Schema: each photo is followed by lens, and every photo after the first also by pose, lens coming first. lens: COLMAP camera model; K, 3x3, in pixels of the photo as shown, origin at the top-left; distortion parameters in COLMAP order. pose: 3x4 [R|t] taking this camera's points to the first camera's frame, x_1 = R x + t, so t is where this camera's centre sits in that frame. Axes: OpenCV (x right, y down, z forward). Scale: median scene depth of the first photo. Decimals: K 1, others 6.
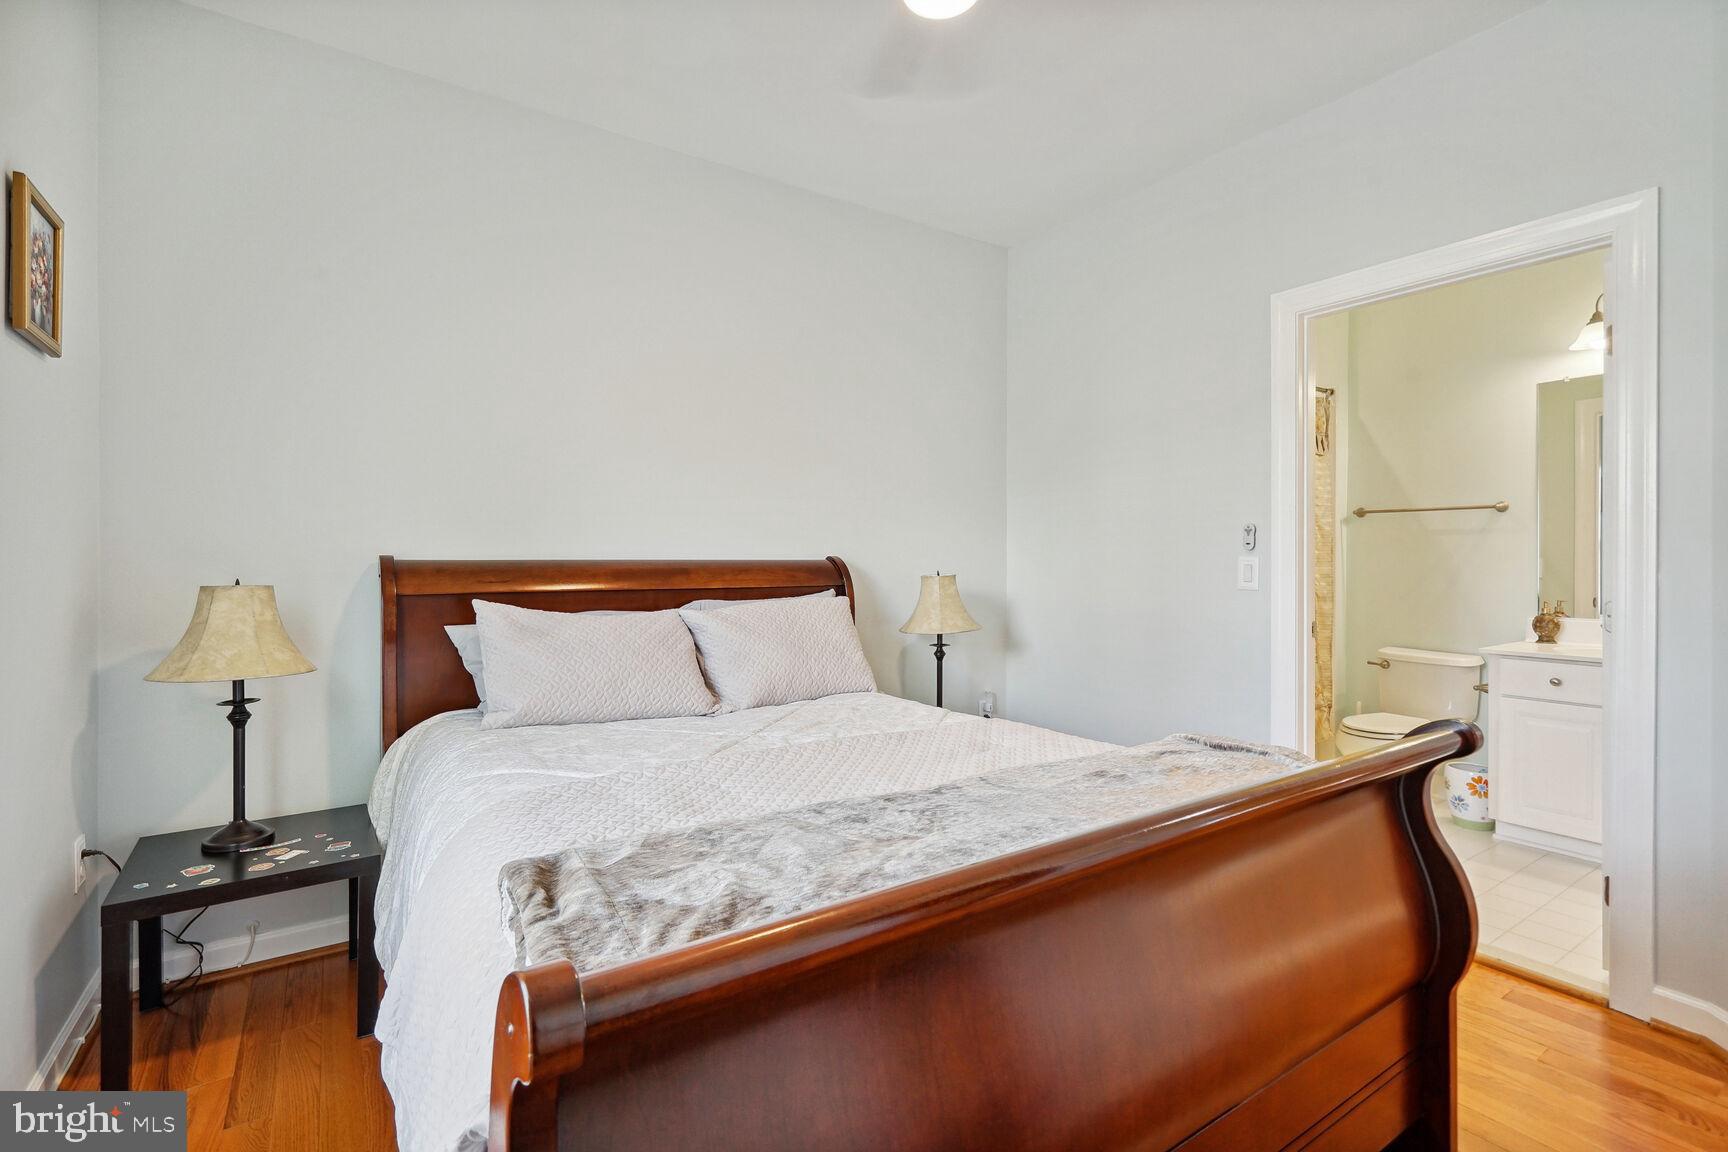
lens RADIAL K [[780.5, 0, 858.3], [0, 780.5, 581.6], [0, 0, 1]] dist [-0.001869, 0.000085]
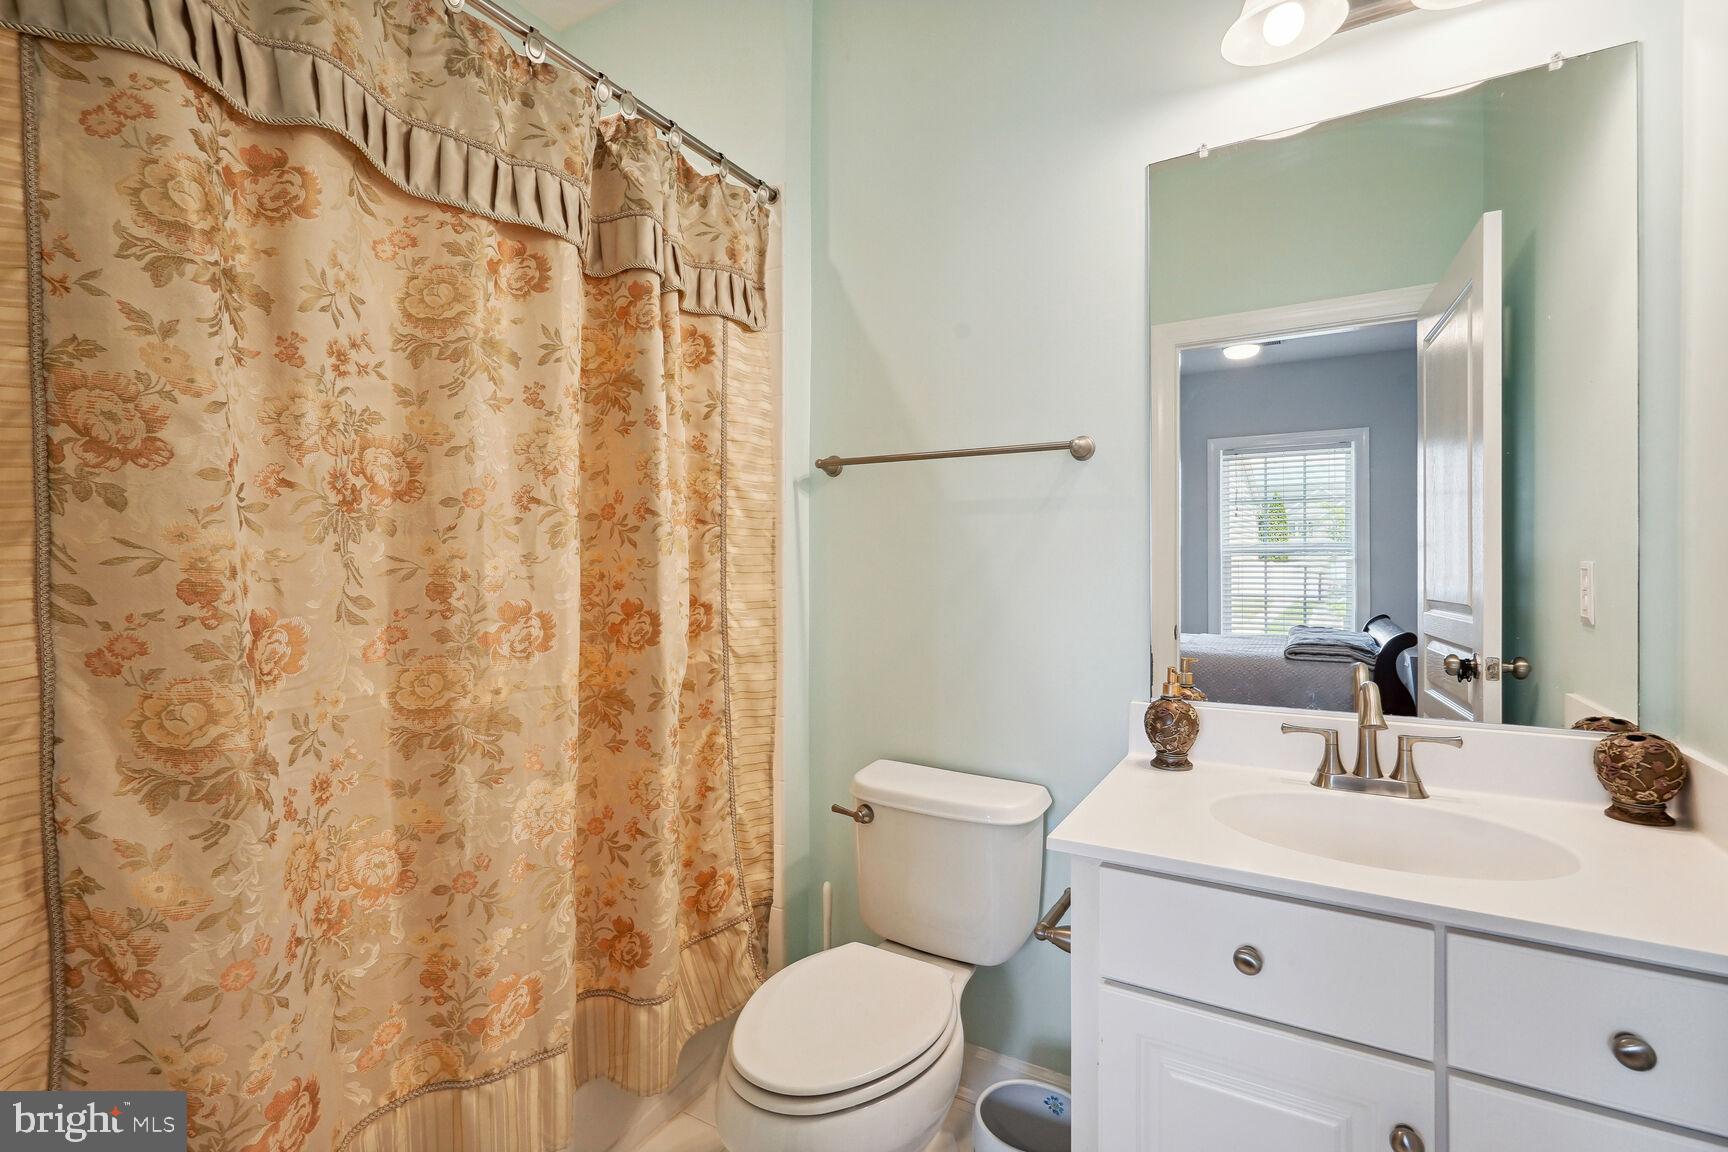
lens RADIAL K [[780.5, 0, 858.3], [0, 780.5, 581.6], [0, 0, 1]] dist [-0.001869, 0.000085]
pose [[0.897429, 0.001309, 0.441157, 0.458527], [0.004917, 0.999904, -0.012969, -0.014245], [-0.441132, 0.013808, 0.897336, 0.584397]]
